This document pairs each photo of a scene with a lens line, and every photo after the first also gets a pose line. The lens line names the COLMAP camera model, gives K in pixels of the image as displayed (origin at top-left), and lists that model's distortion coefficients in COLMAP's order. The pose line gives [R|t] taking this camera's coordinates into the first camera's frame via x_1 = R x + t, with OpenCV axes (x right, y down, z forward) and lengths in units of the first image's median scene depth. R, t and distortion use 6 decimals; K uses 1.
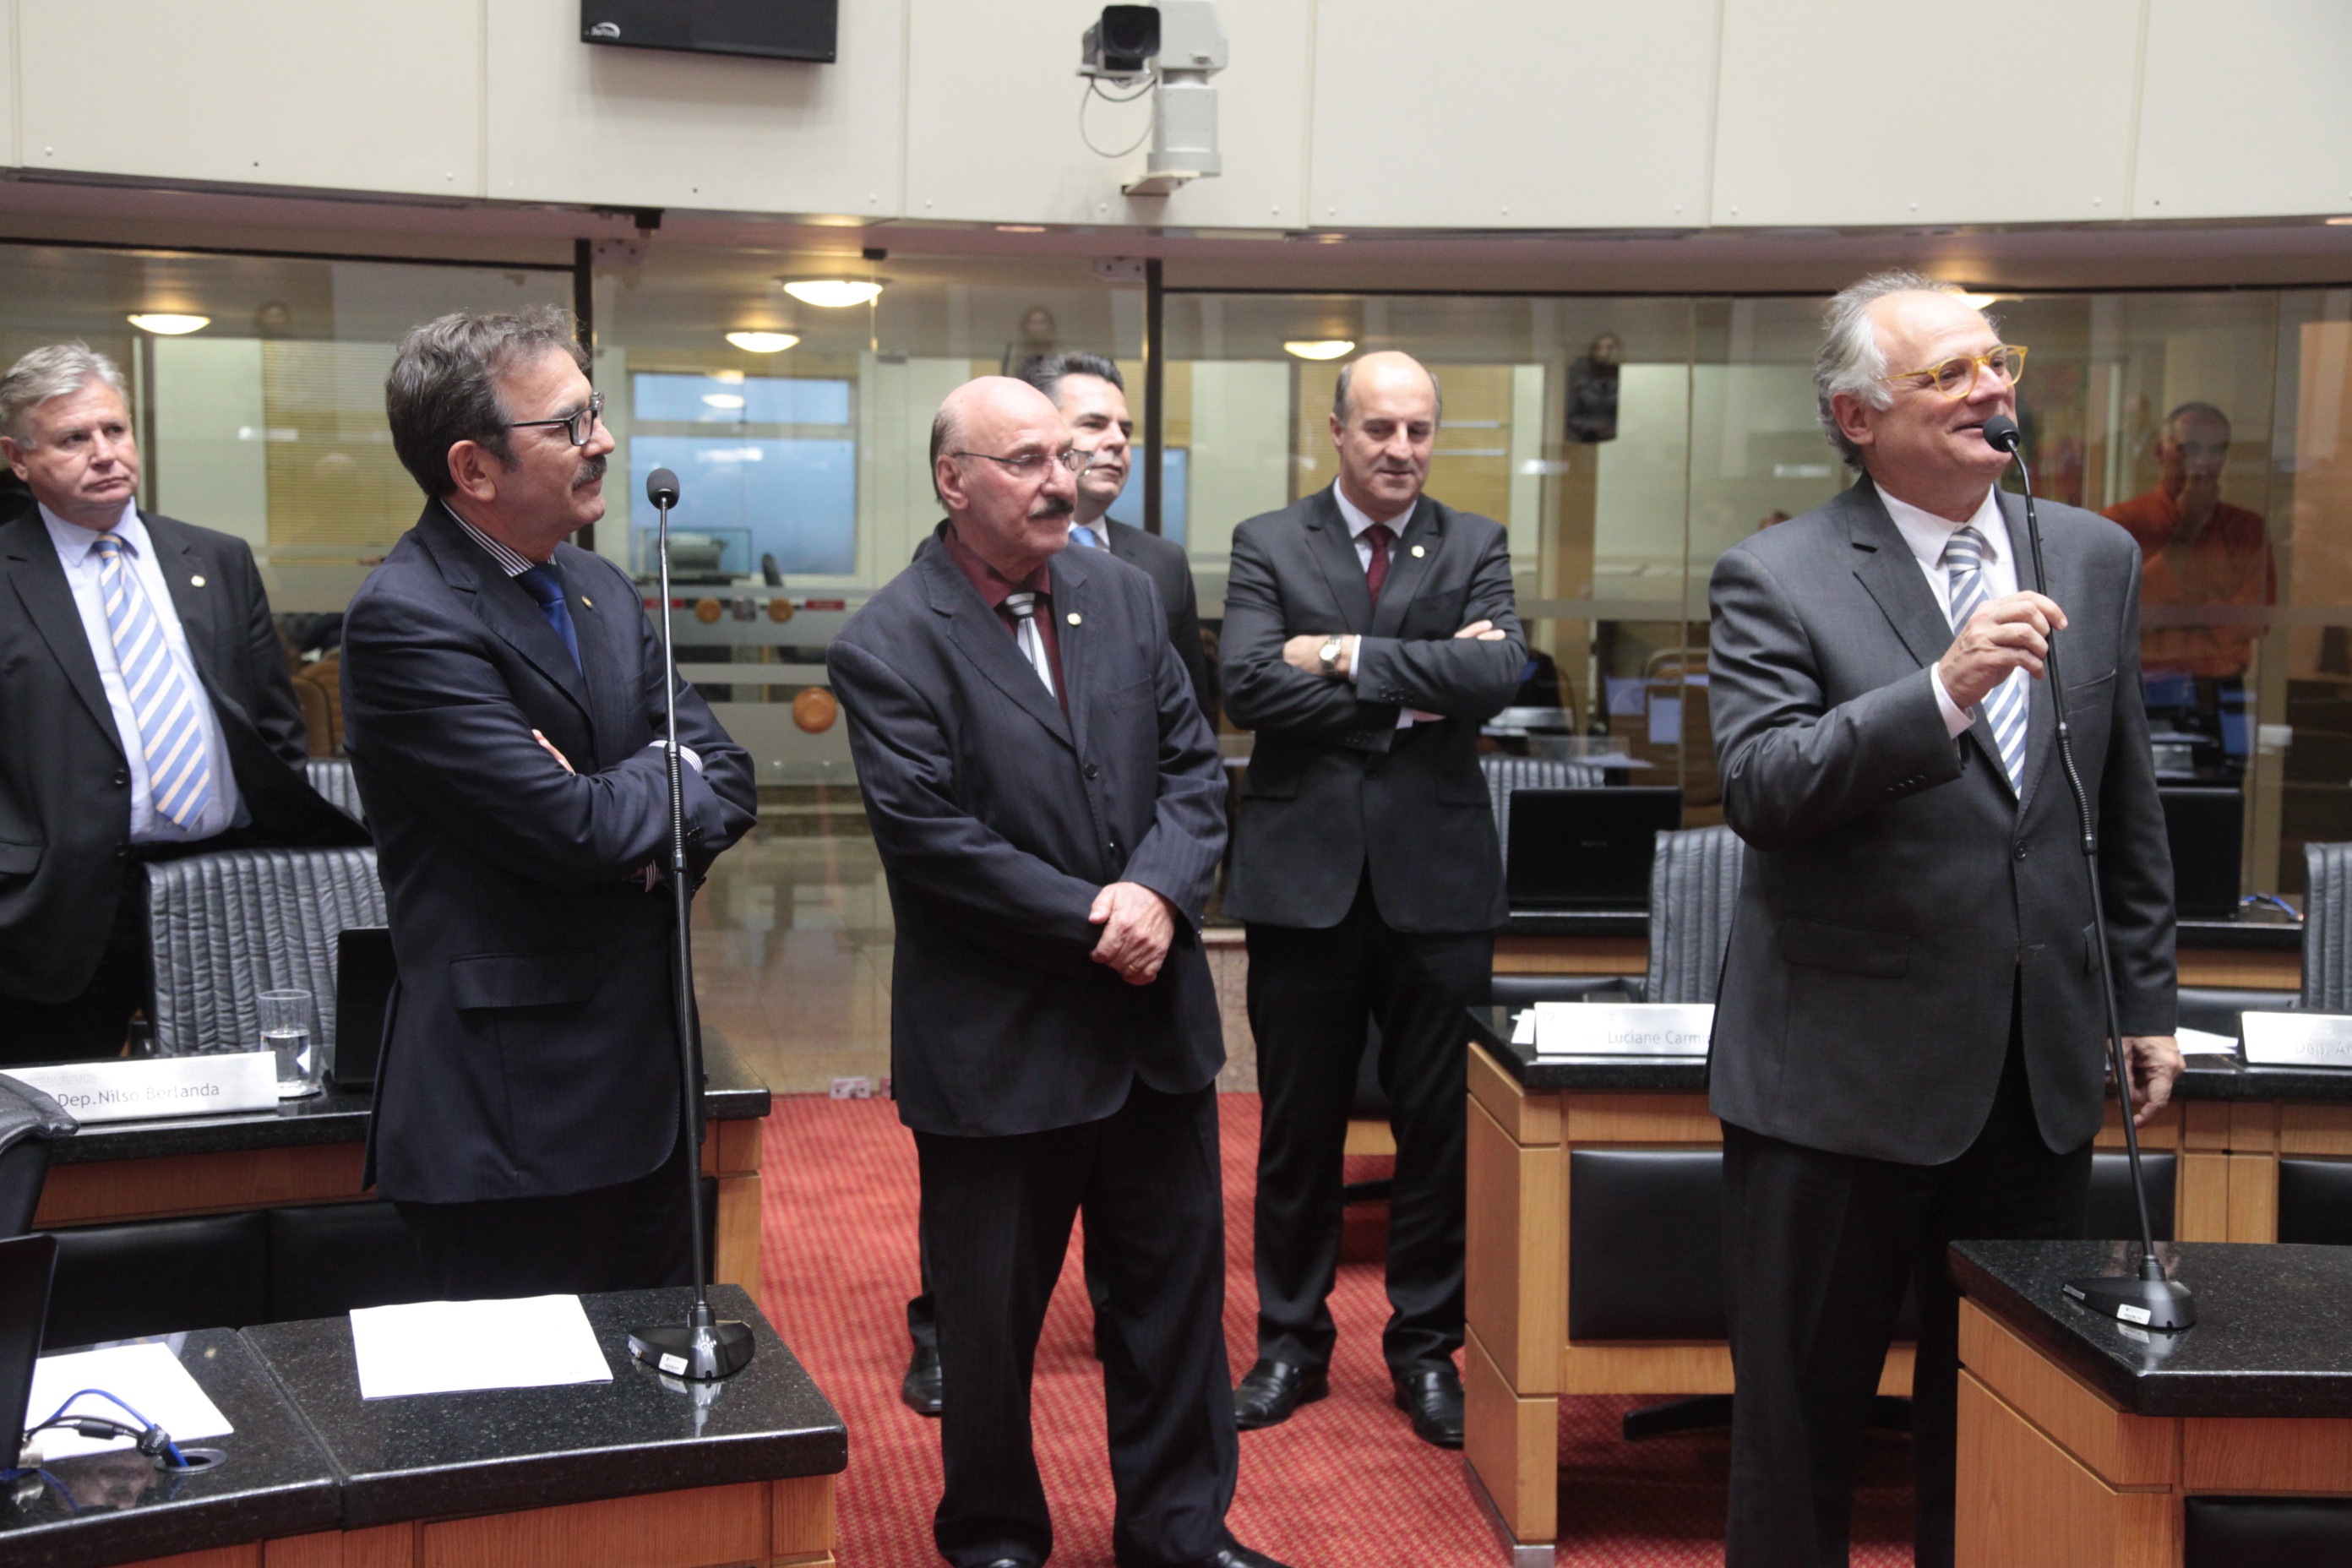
lens RADIAL K [[3073.1, 0, 1176.0], [0, 3073.1, 784.0], [0, 0, 1]] dist [0.022005, 0.027671]
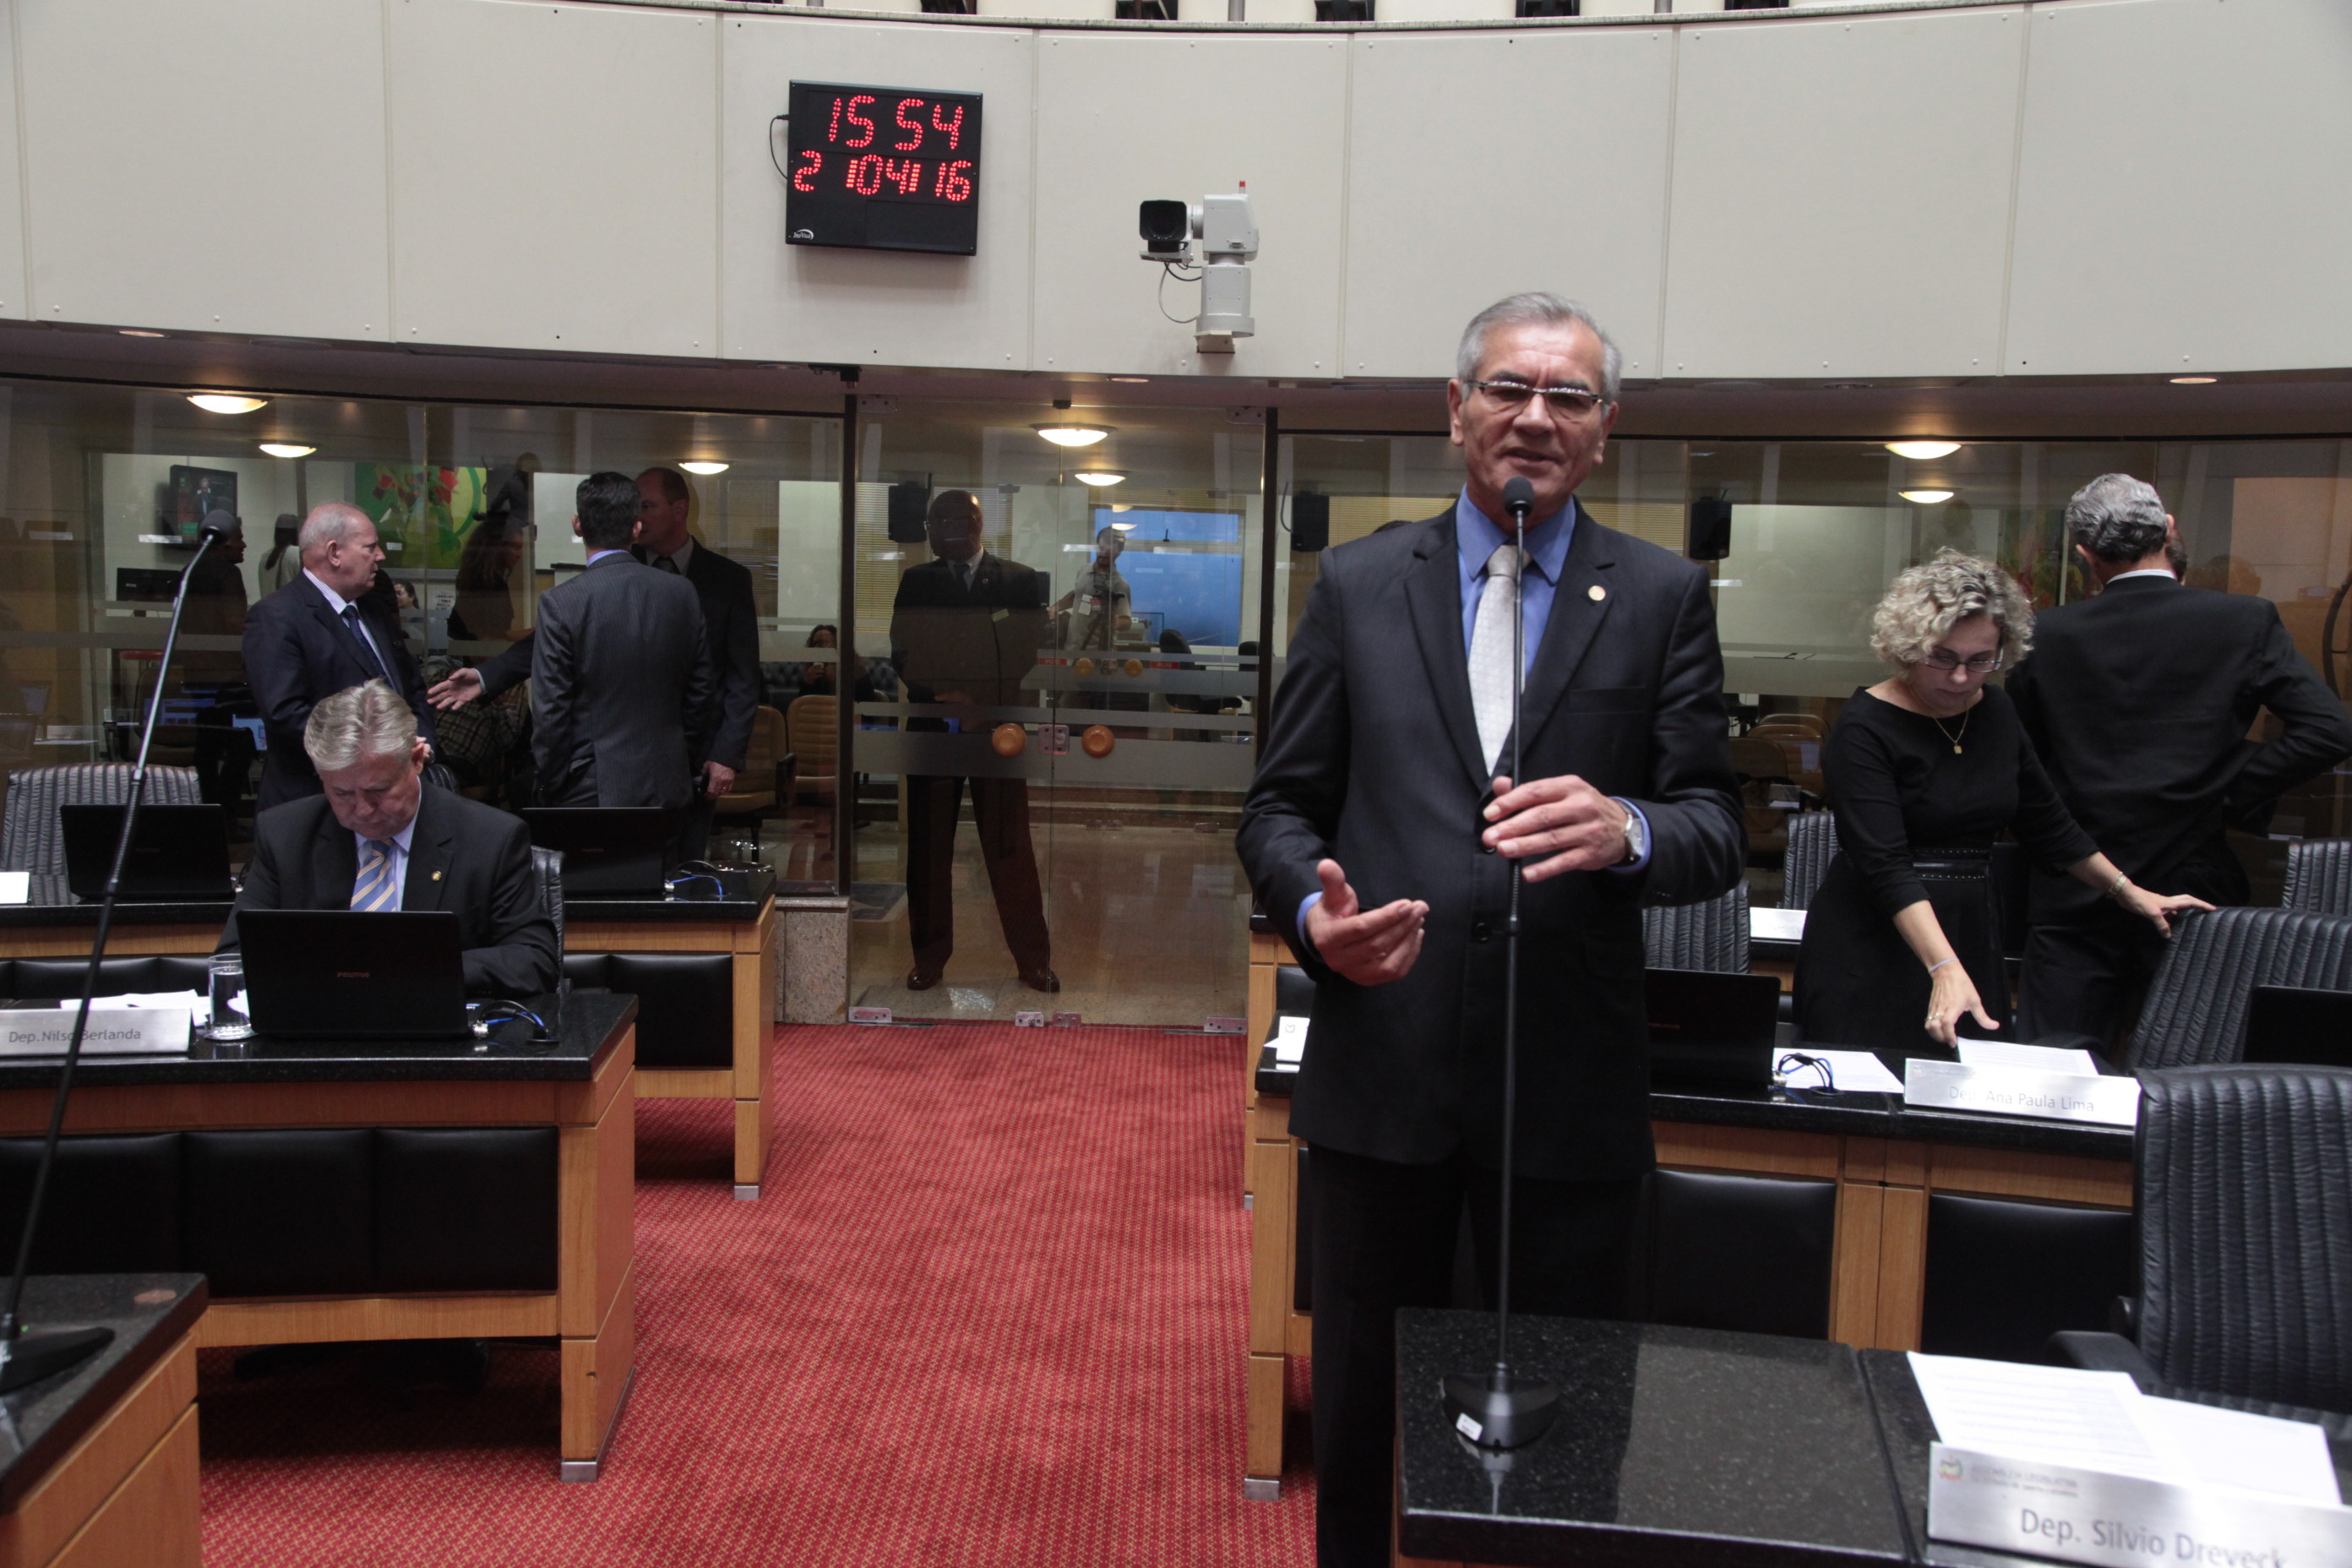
lens RADIAL K [[2012.9, 0, 1167.1], [0, 2012.9, 802.2], [0, 0, 1]] dist [-0.097708, 0.007343]
pose [[0.980150, 0.035641, -0.195029, 0.148325], [-0.034187, 0.999357, 0.010821, -0.010385], [0.195290, -0.003939, 0.980738, 0.171014]]
